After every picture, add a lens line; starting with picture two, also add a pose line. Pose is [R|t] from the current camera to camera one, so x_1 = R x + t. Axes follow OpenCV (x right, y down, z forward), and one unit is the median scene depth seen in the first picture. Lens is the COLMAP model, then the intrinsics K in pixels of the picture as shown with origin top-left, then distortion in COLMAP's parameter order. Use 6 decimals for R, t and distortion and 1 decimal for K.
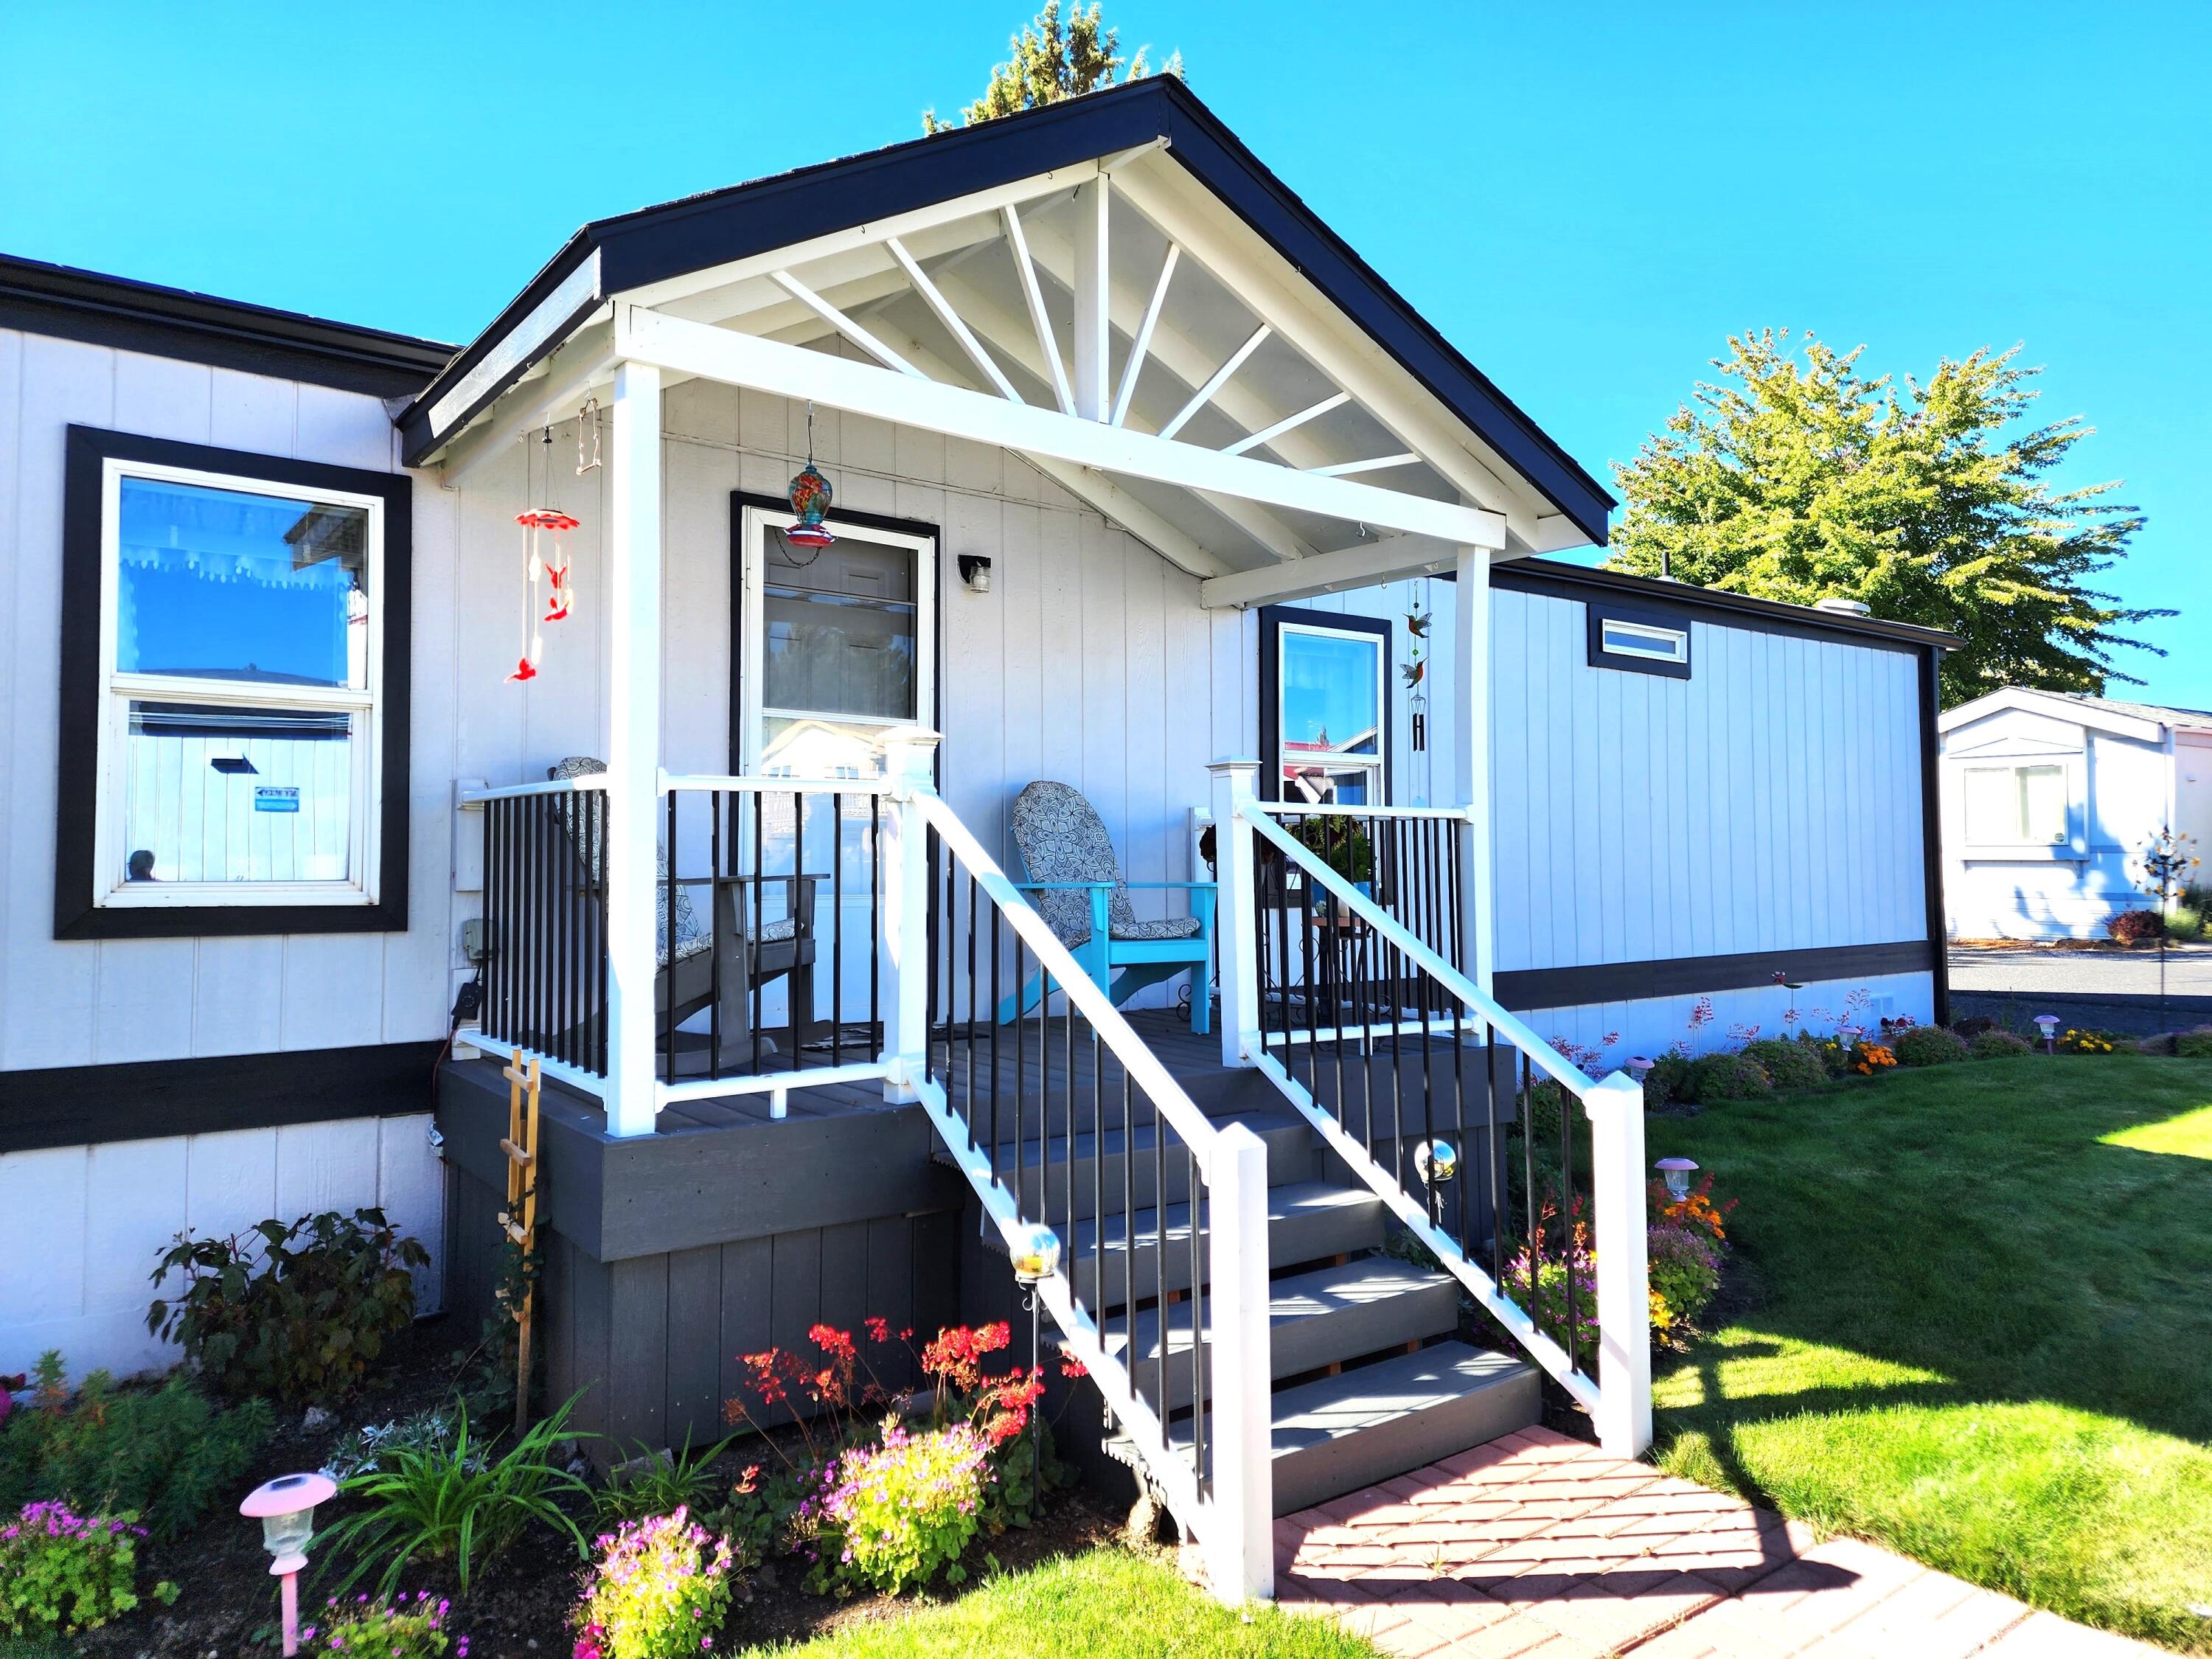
lens RADIAL K [[1500.9, 0, 1106.3], [0, 1500.9, 816.0], [0, 0, 1]] dist [0.004844, -0.006483]
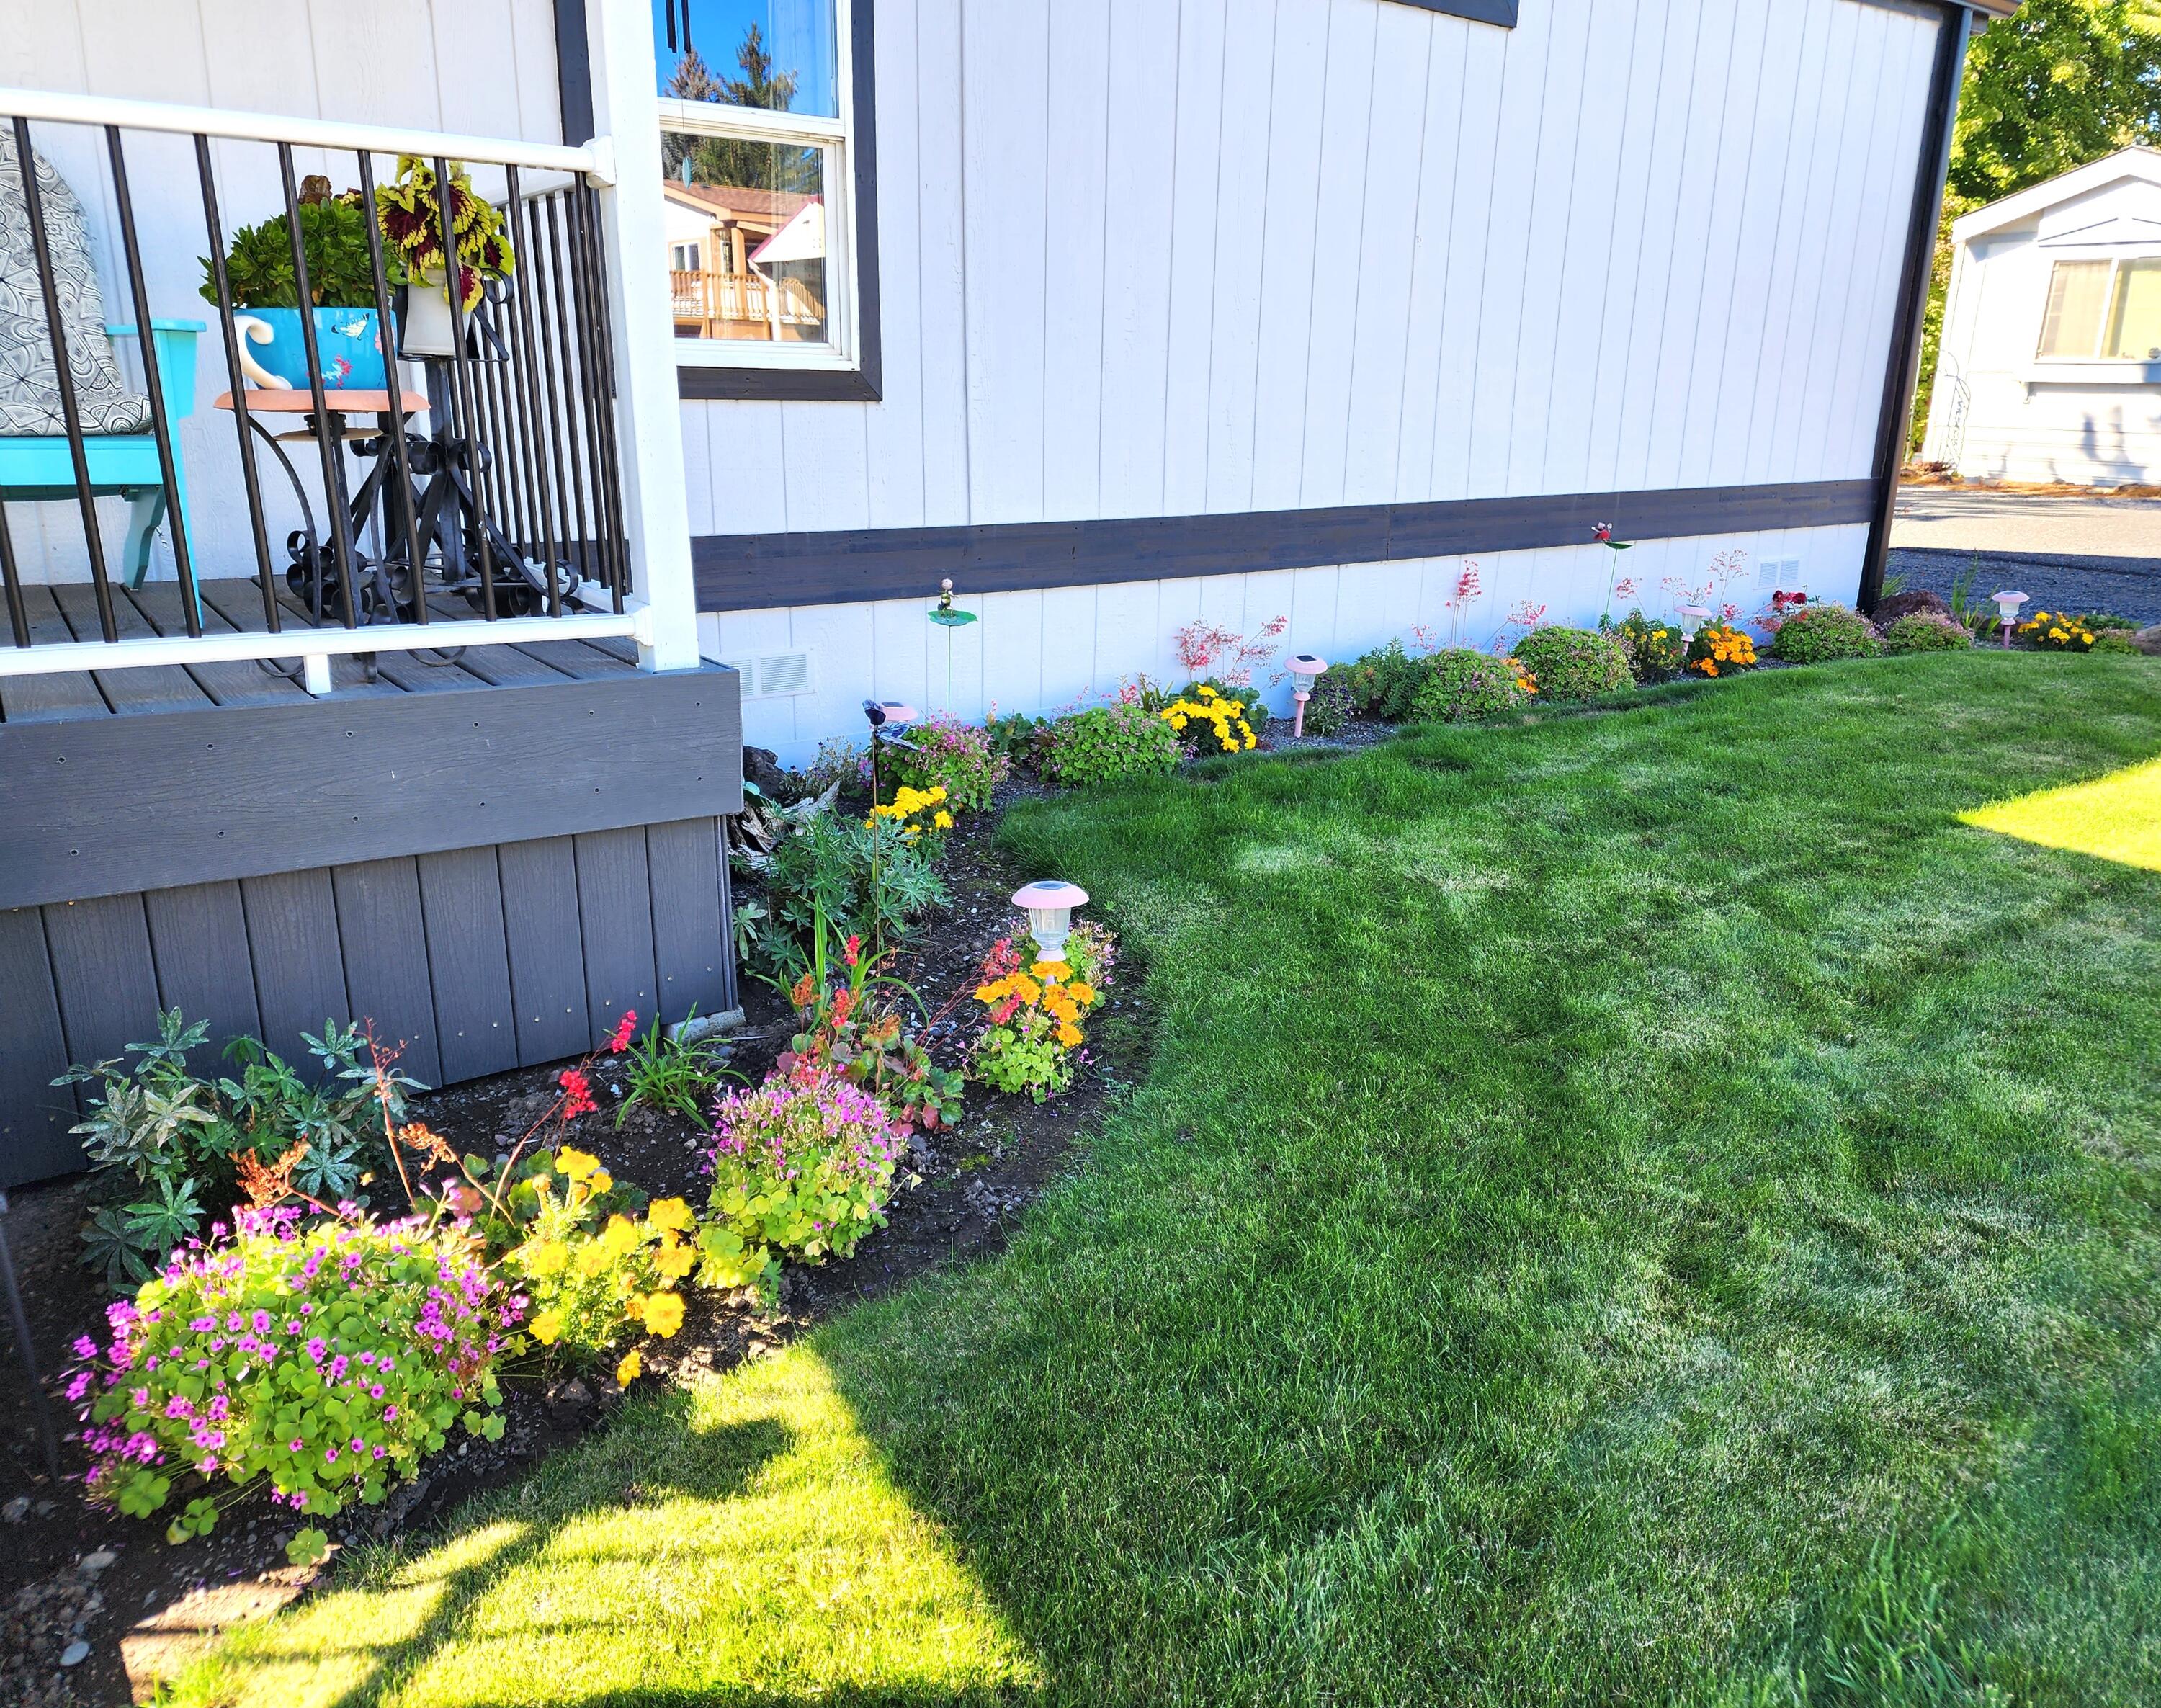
lens RADIAL K [[1543.8, 0, 1078.5], [0, 1543.8, 857.0], [0, 0, 1]] dist [0.032169, -0.026250]
pose [[0.999370, 0.023057, -0.026985, 0.220885], [-0.013197, 0.947145, 0.320534, 0.023516], [0.032949, -0.319976, 0.946852, 0.266176]]
